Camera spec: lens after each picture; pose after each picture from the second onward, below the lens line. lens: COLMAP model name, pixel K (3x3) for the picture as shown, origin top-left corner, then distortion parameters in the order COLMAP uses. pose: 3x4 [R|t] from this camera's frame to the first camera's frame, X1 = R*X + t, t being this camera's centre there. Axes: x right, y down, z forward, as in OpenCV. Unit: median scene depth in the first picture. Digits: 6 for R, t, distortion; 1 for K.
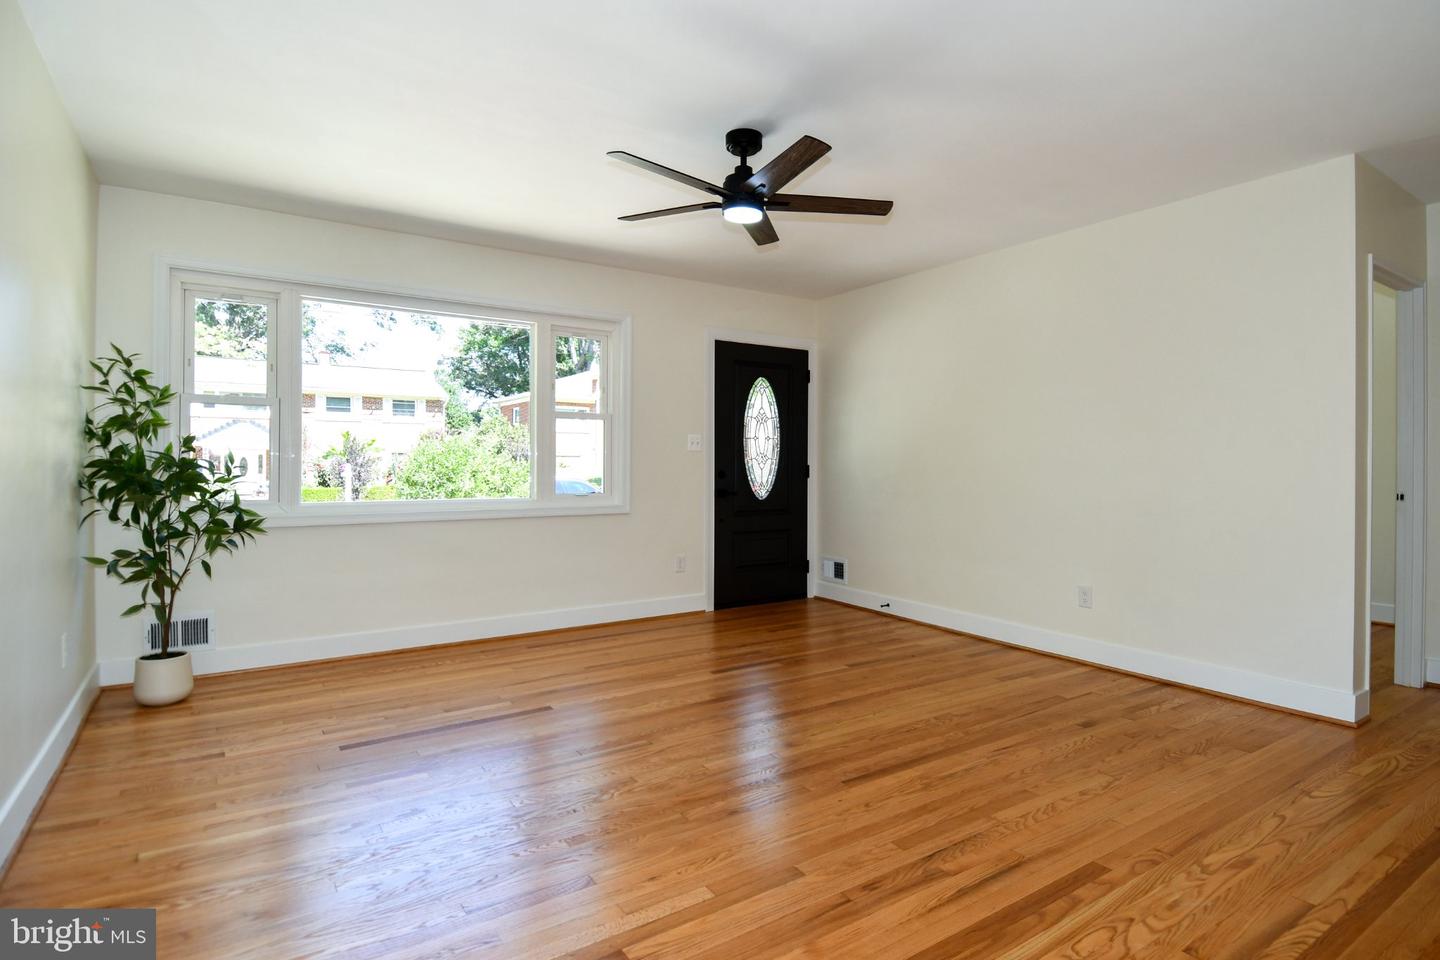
lens RADIAL K [[775.7, 0, 725.6], [0, 775.7, 449.5], [0, 0, 1]] dist [-0.003660, -0.002237]
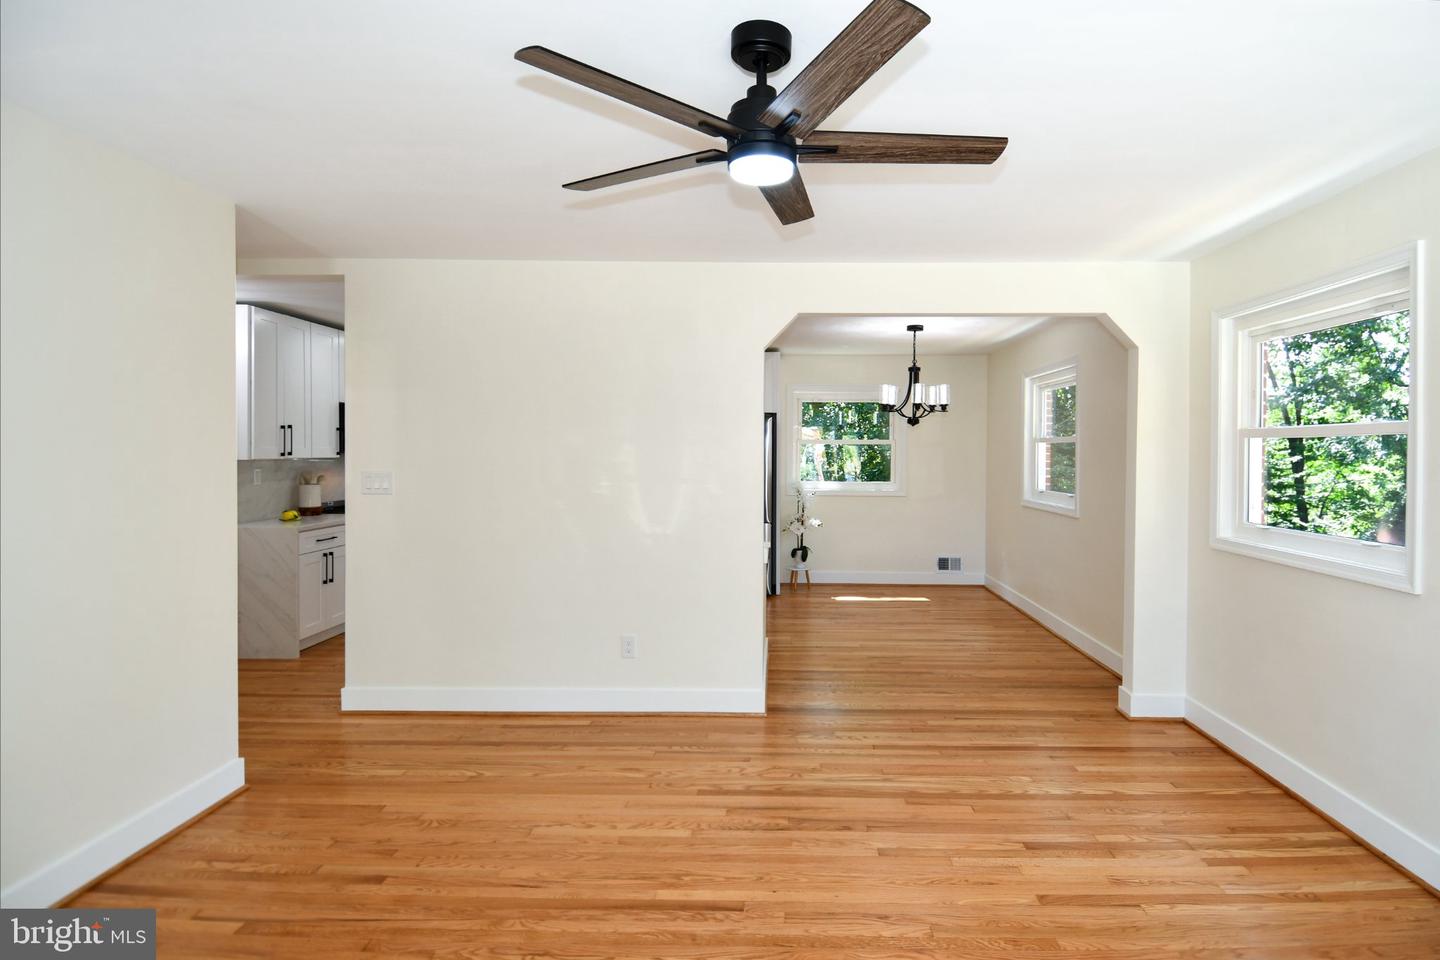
lens RADIAL K [[775.7, 0, 725.6], [0, 775.7, 449.5], [0, 0, 1]] dist [-0.003660, -0.002237]
pose [[-0.814115, -0.009511, 0.580625, -0.361631], [-0.018416, 0.999786, -0.009444, -0.112309], [-0.580411, -0.018381, -0.814116, 1.754233]]
